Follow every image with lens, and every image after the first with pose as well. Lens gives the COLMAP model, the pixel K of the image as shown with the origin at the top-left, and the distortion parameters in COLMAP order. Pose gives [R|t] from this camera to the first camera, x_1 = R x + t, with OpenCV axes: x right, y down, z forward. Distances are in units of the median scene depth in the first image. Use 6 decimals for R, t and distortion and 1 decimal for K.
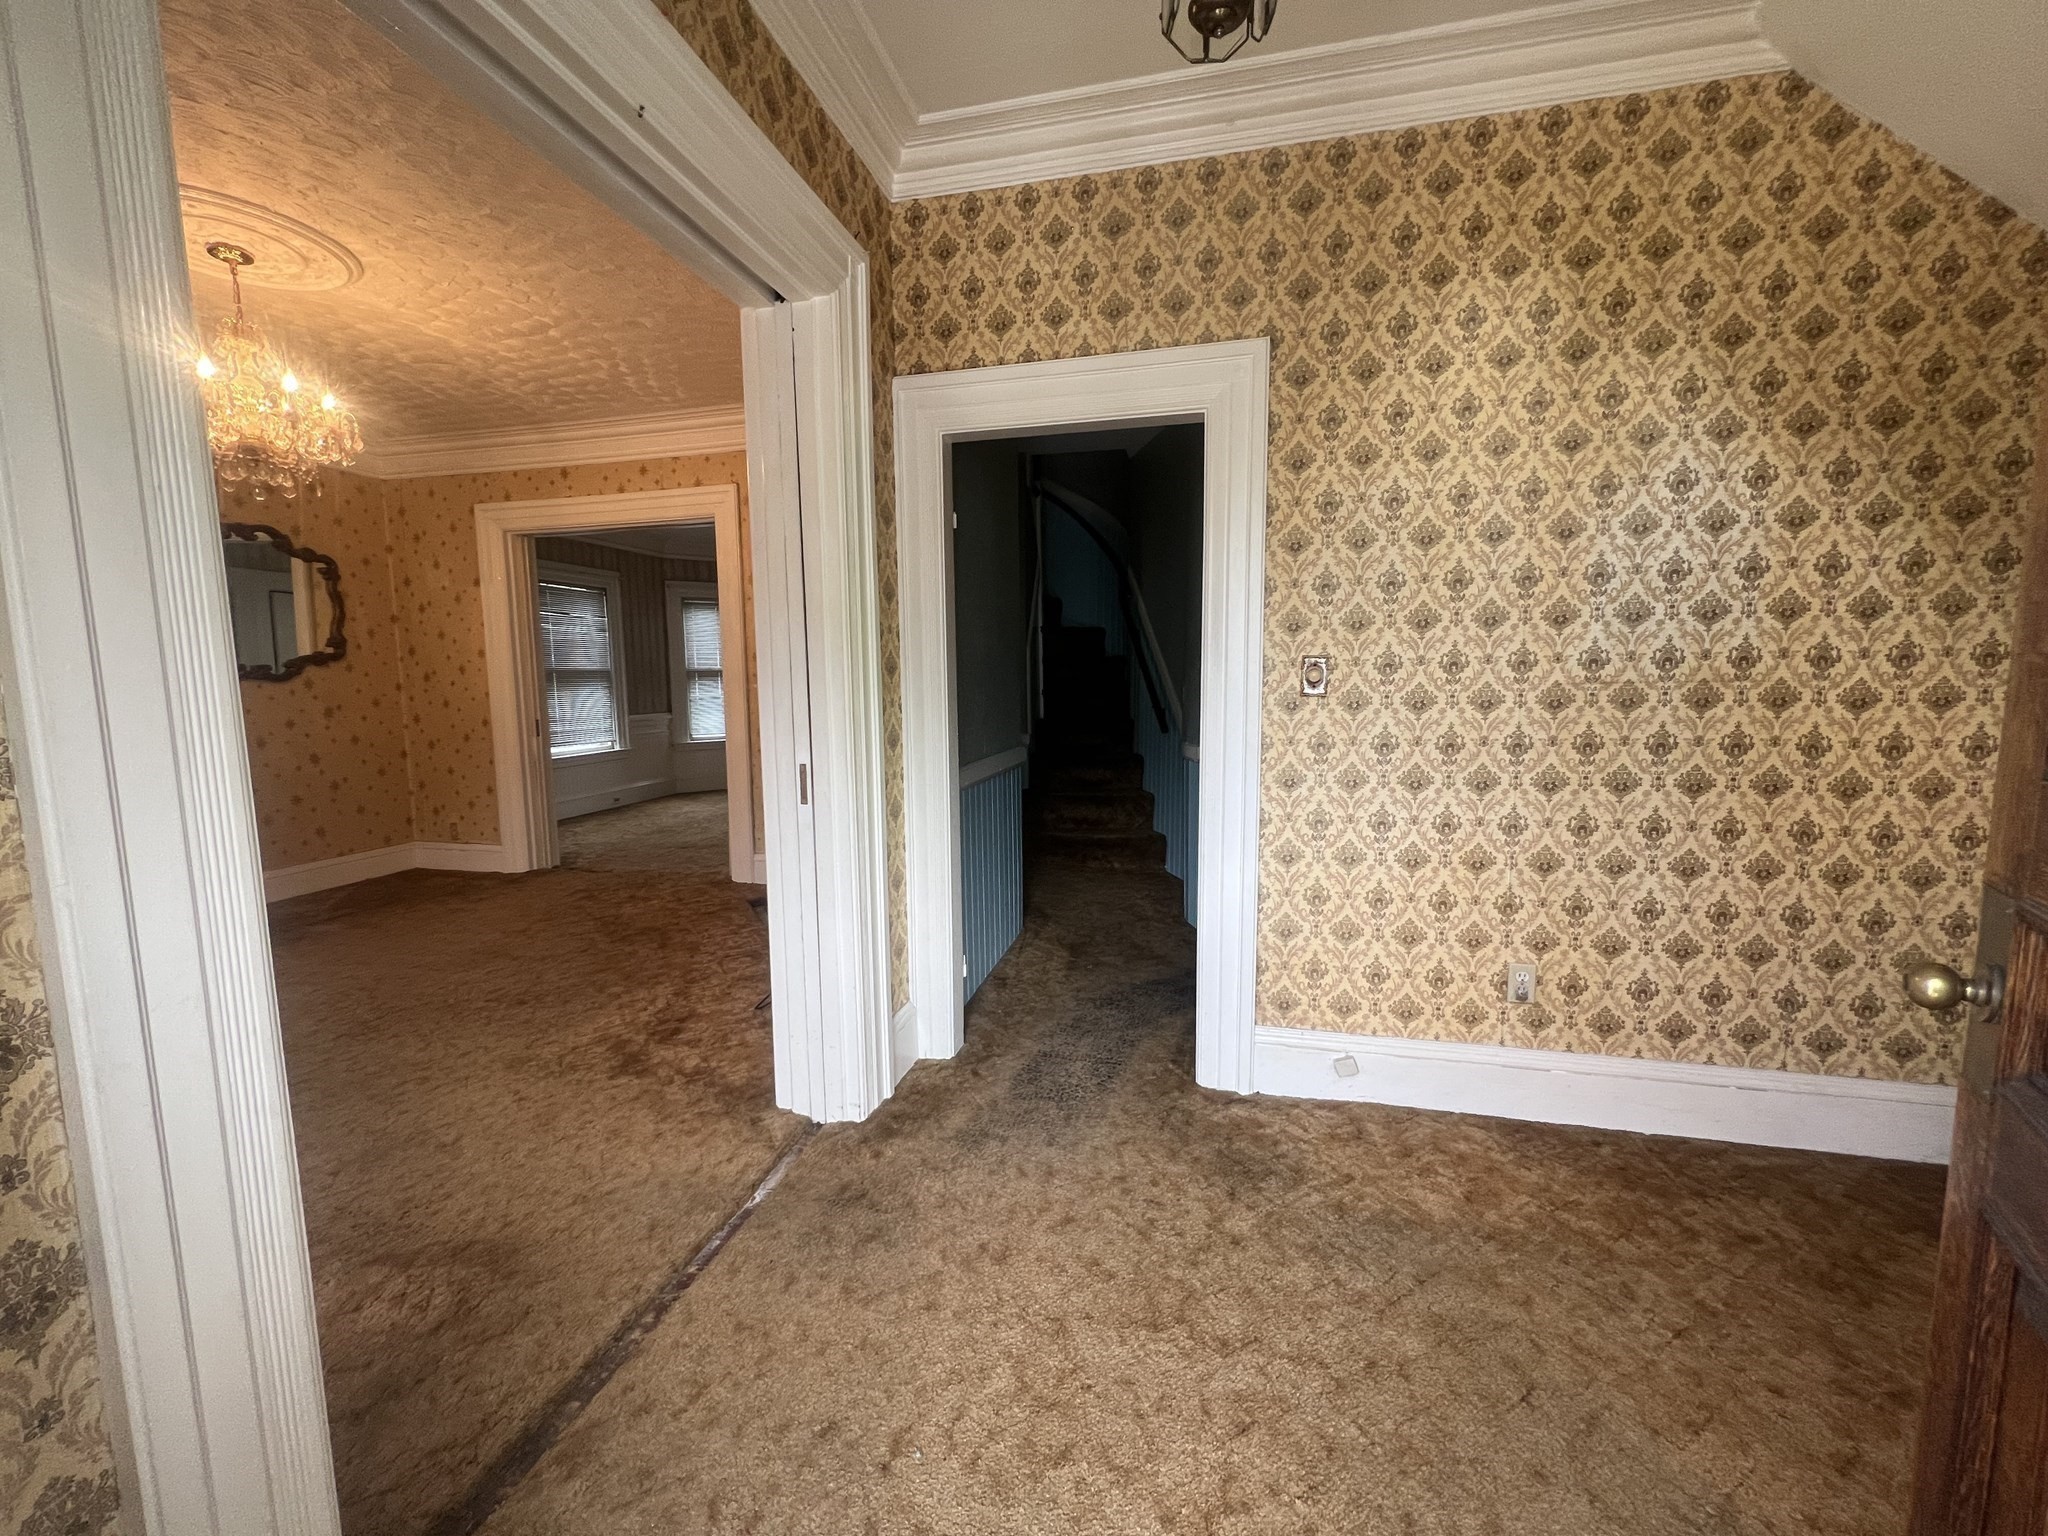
lens RADIAL K [[816.9, 0, 1023.7], [0, 816.9, 772.3], [0, 0, 1]] dist [-0.002634, -0.000687]
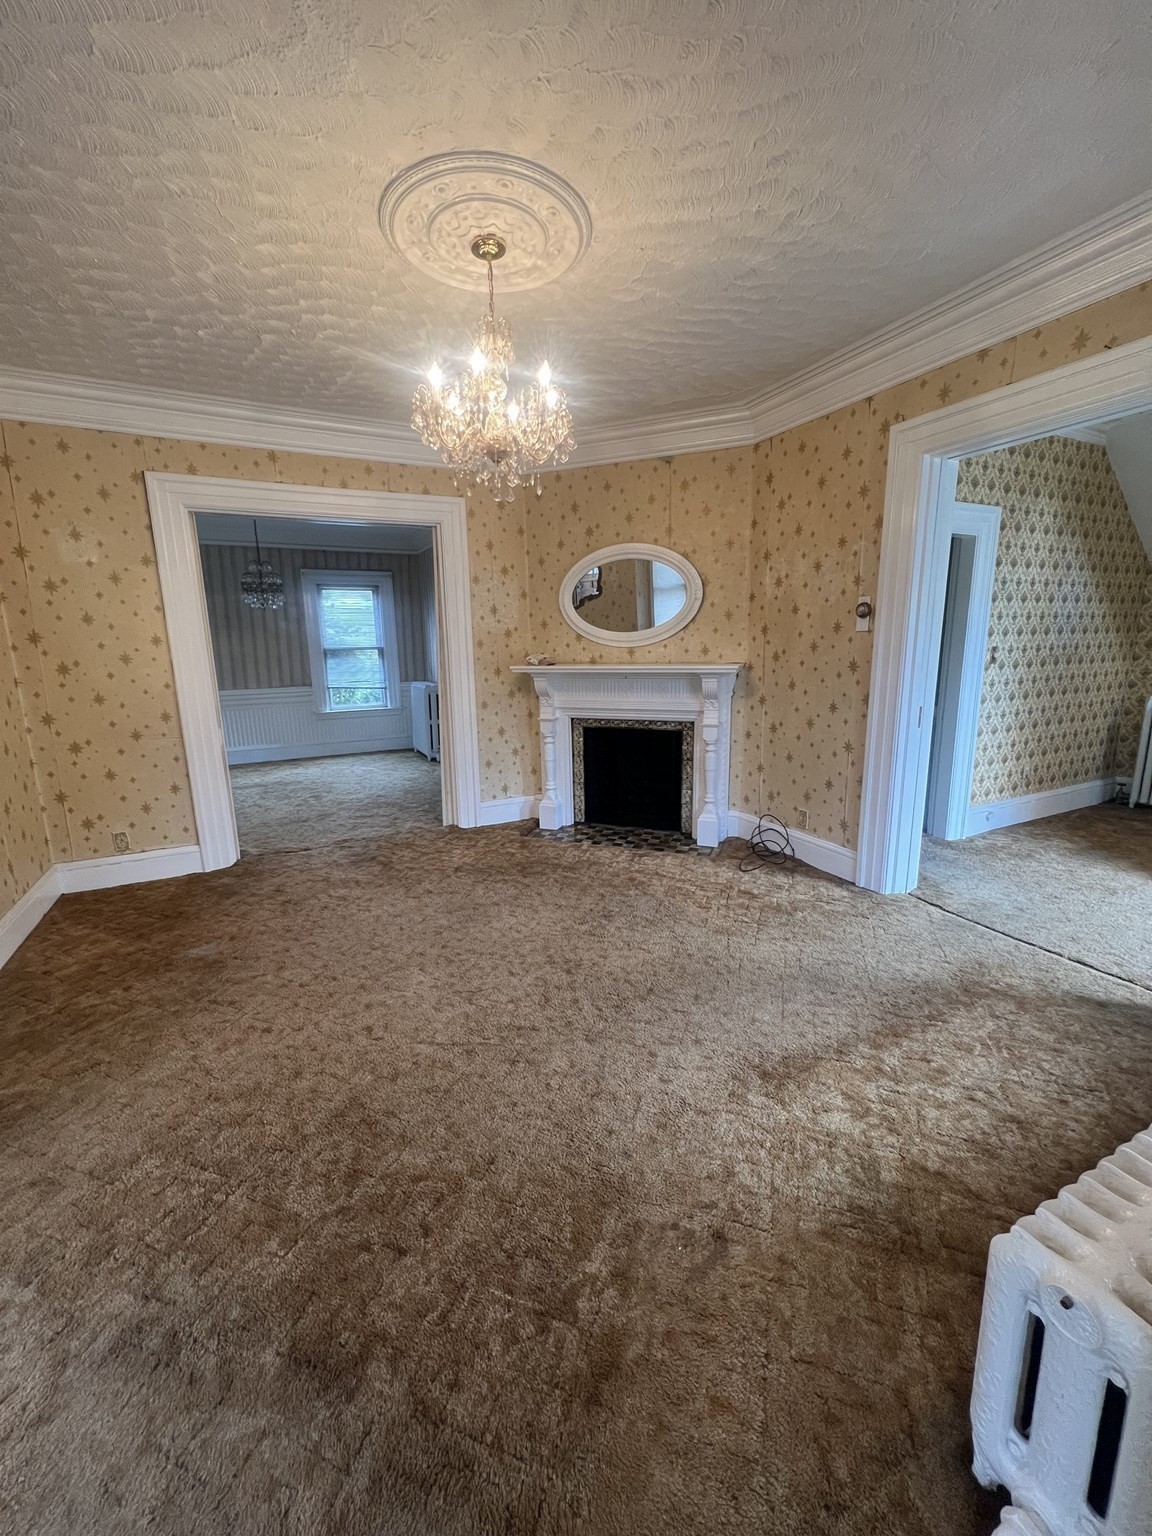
lens RADIAL K [[612.7, 0, 577.4], [0, 612.7, 770.7], [0, 0, 1]] dist [-0.002634, -0.000687]
pose [[0.765600, -0.133060, 0.629406, -0.877255], [0.086415, 0.990780, 0.104343, -0.038157], [-0.637487, -0.025495, 0.770039, 0.201202]]
